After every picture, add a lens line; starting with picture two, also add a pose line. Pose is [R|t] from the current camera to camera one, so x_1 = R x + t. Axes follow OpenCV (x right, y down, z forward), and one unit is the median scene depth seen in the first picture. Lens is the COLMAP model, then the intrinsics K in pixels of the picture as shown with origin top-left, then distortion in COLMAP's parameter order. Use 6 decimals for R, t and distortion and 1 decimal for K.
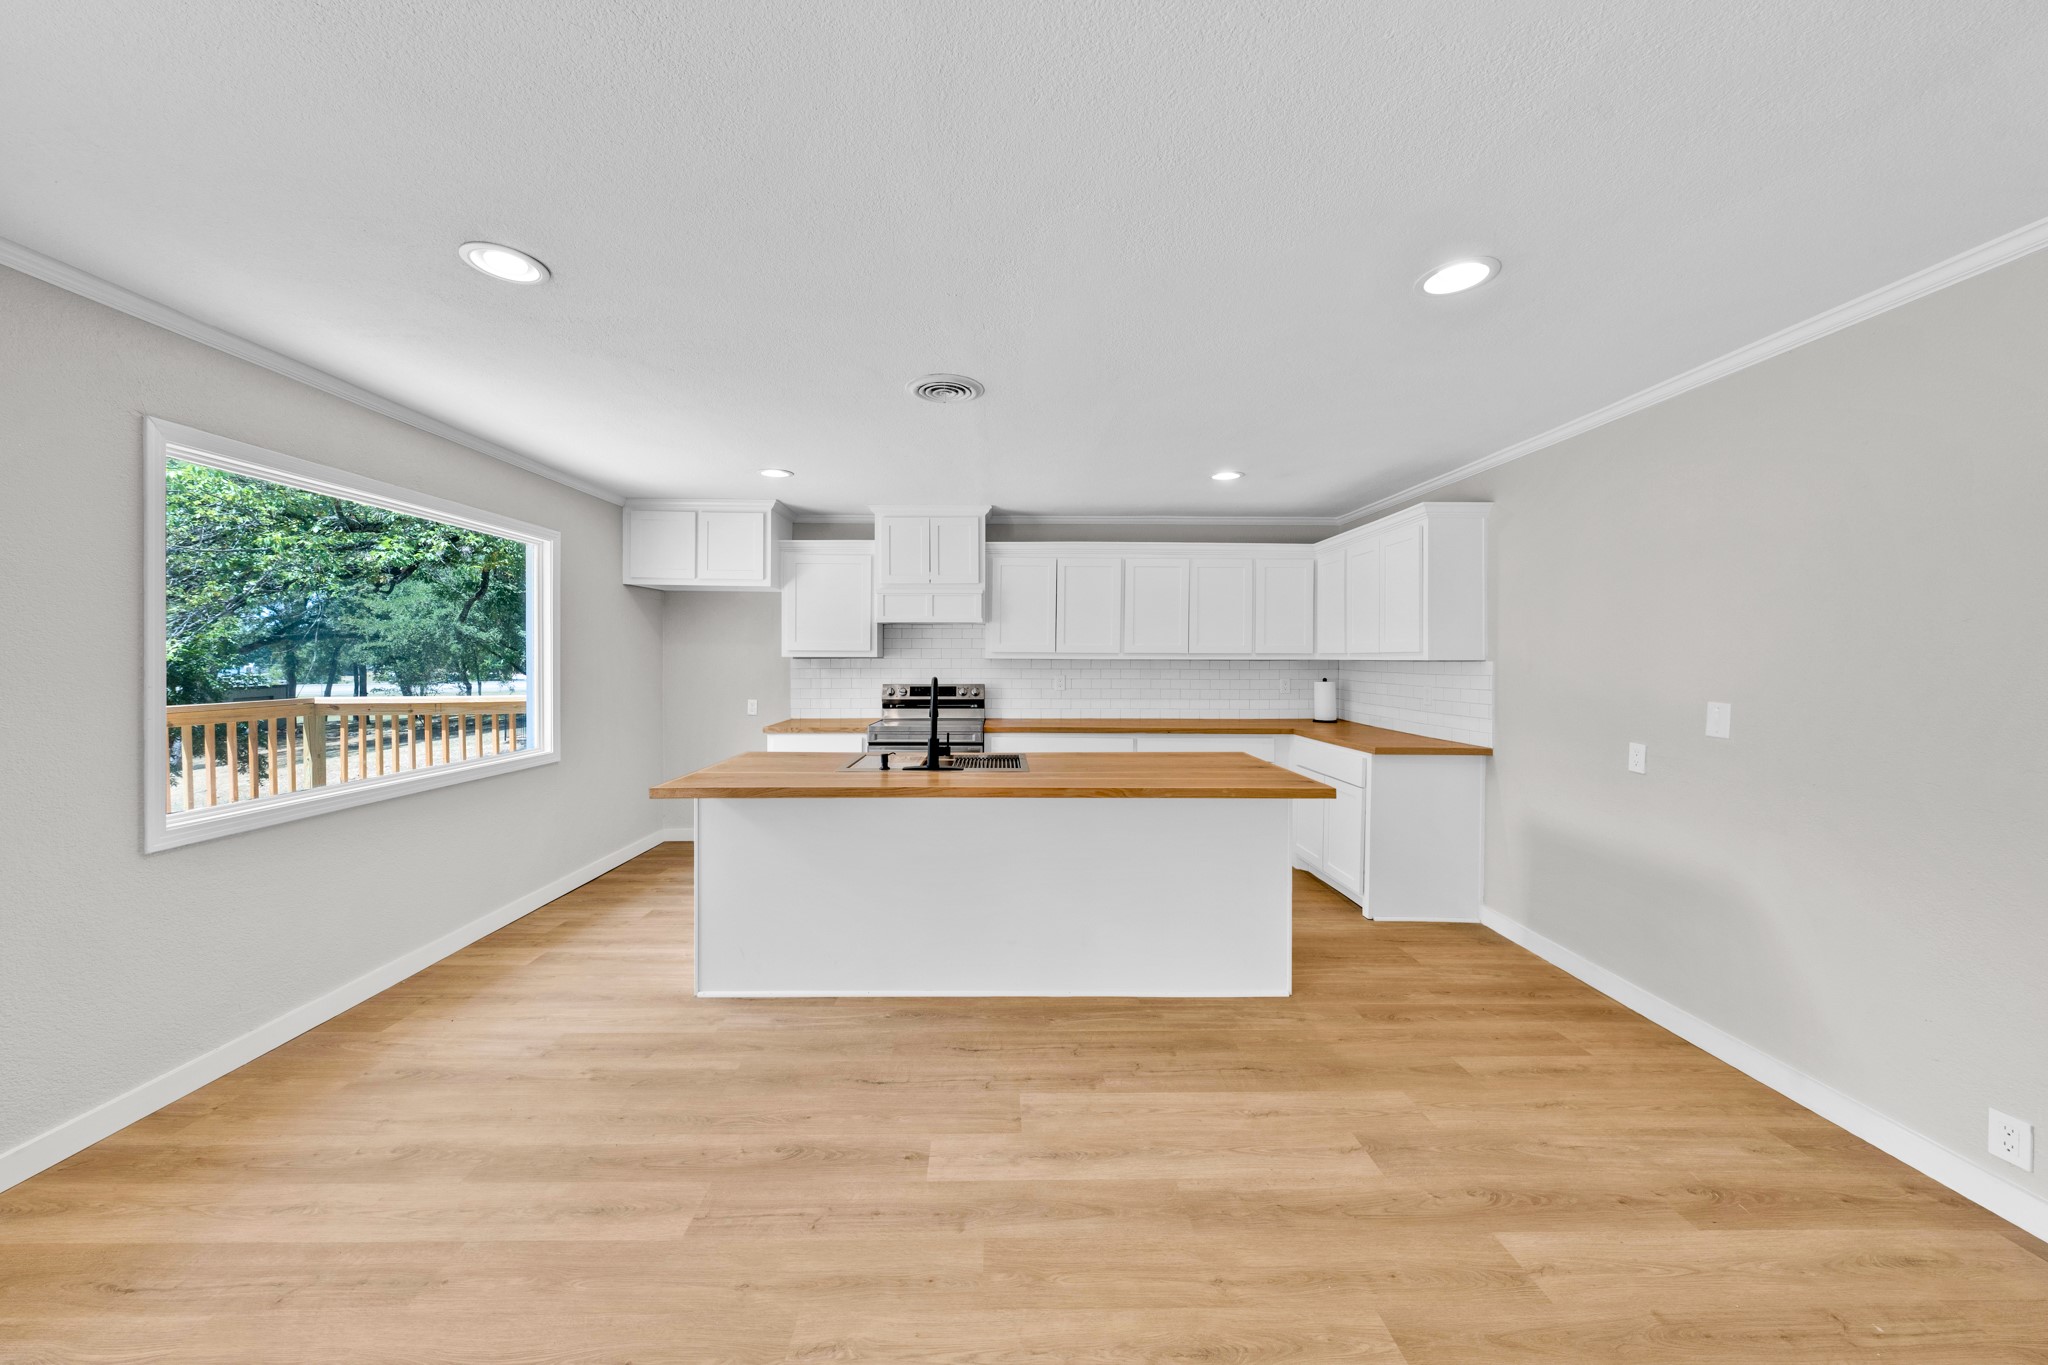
lens RADIAL K [[697.2, 0, 1002.6], [0, 697.2, 660.6], [0, 0, 1]] dist [0.000178, 0.000124]
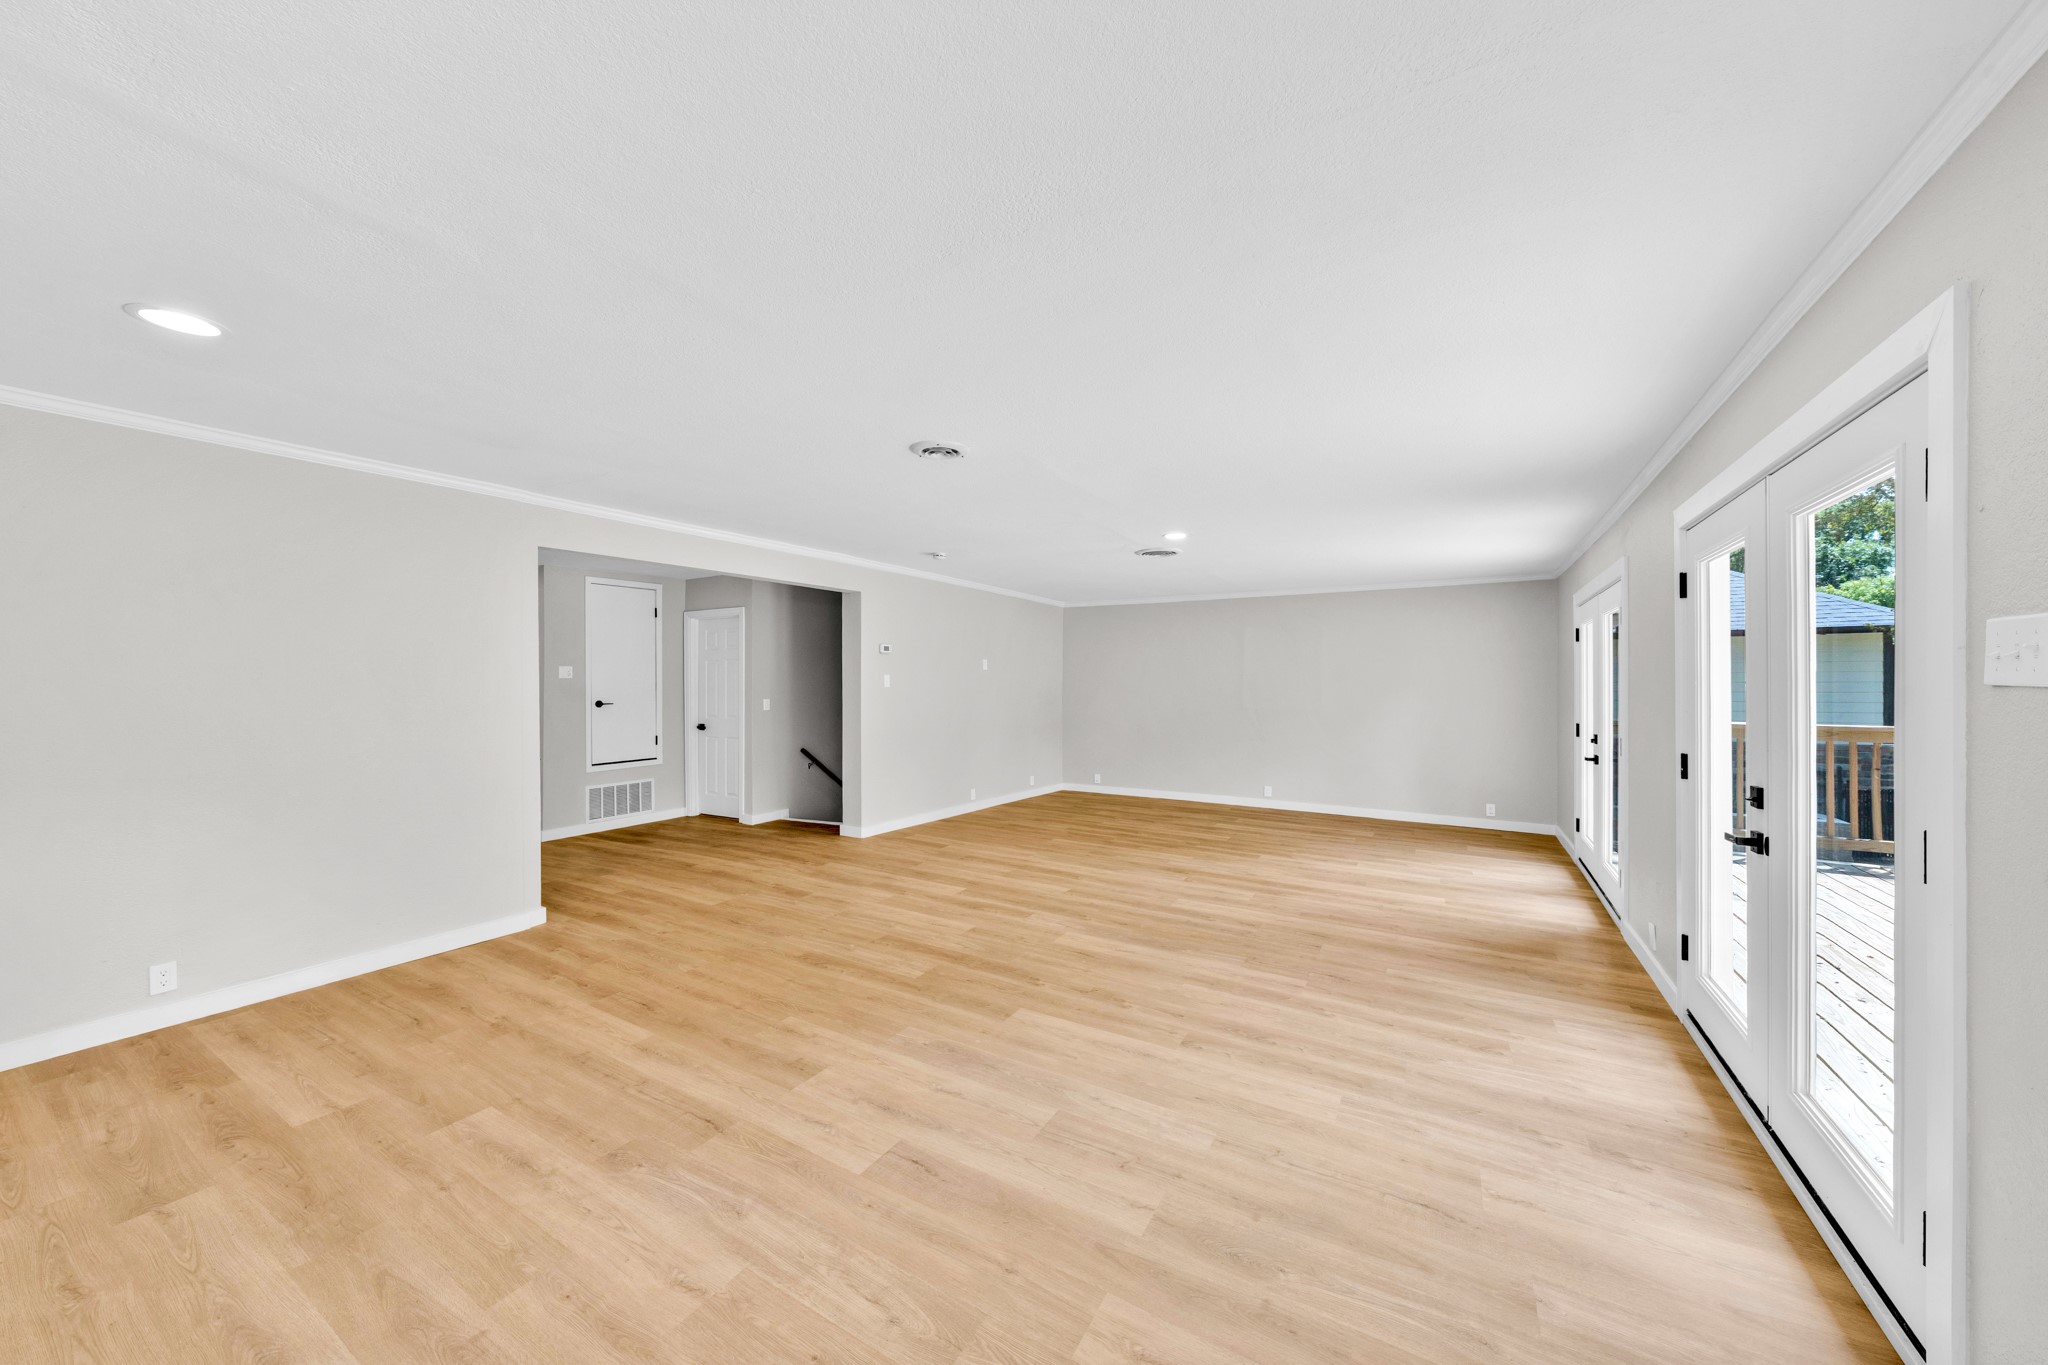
lens RADIAL K [[711.4, 0, 1011.3], [0, 711.4, 680.7], [0, 0, 1]] dist [0.001220, 0.000018]
pose [[-0.852058, -0.001191, 0.523445, -0.599551], [0.000151, 0.999997, 0.002521, 0.002966], [-0.523447, 0.002227, -0.852056, 0.782469]]
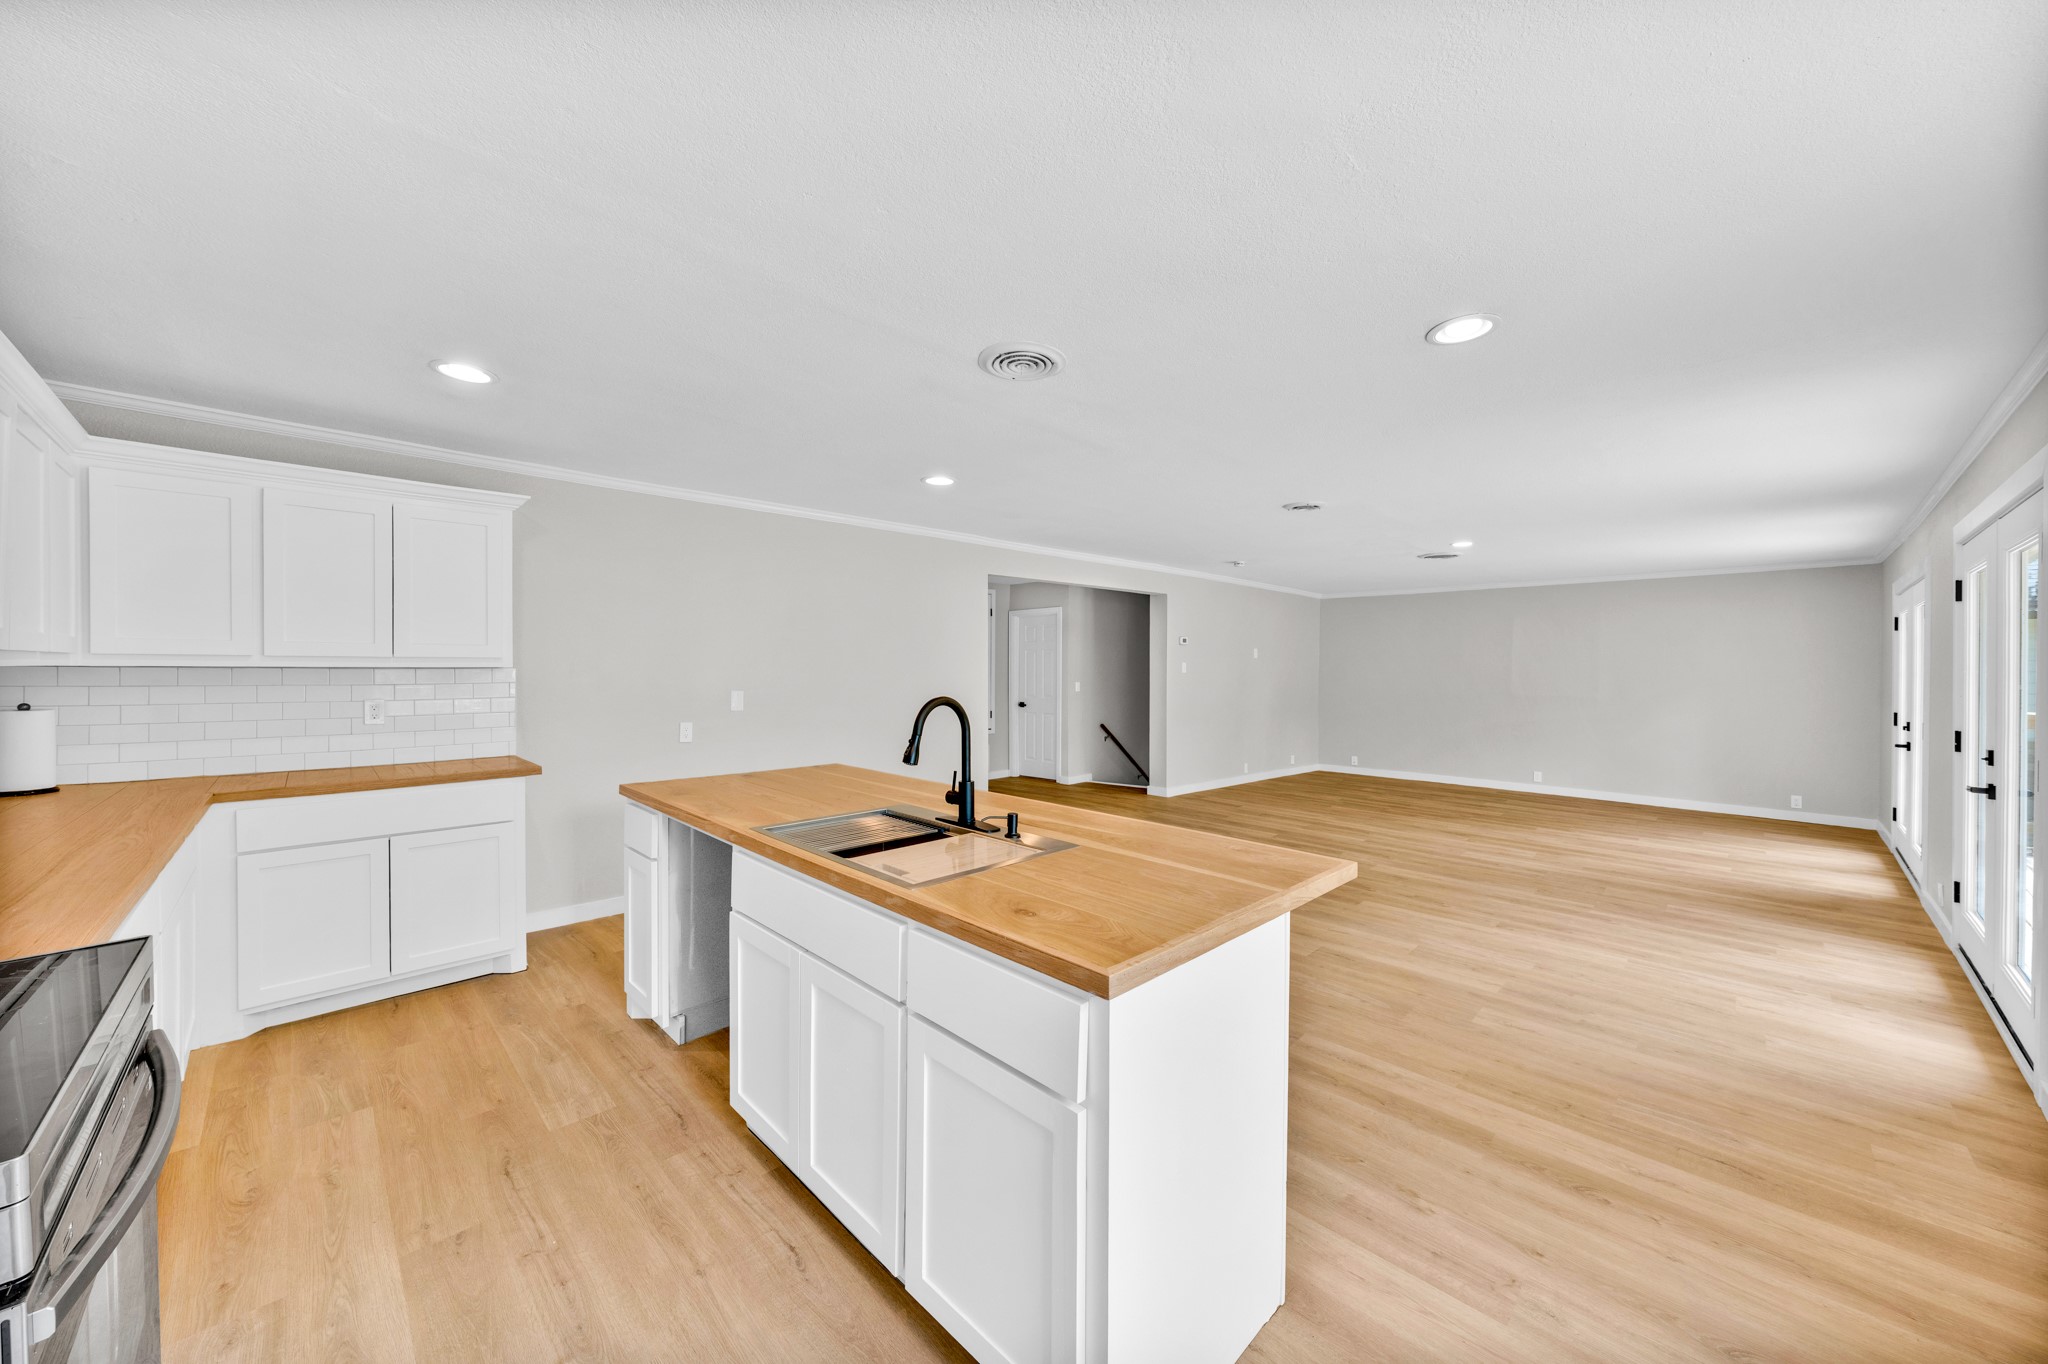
lens RADIAL K [[744.3, 0, 1040.0], [0, 744.3, 675.1], [0, 0, 1]] dist [0.000012, 0.004071]
pose [[-0.716263, -0.012323, 0.697722, -0.650963], [-0.001986, 0.999876, 0.015621, -0.005753], [-0.697828, 0.009803, -0.716199, 1.427315]]
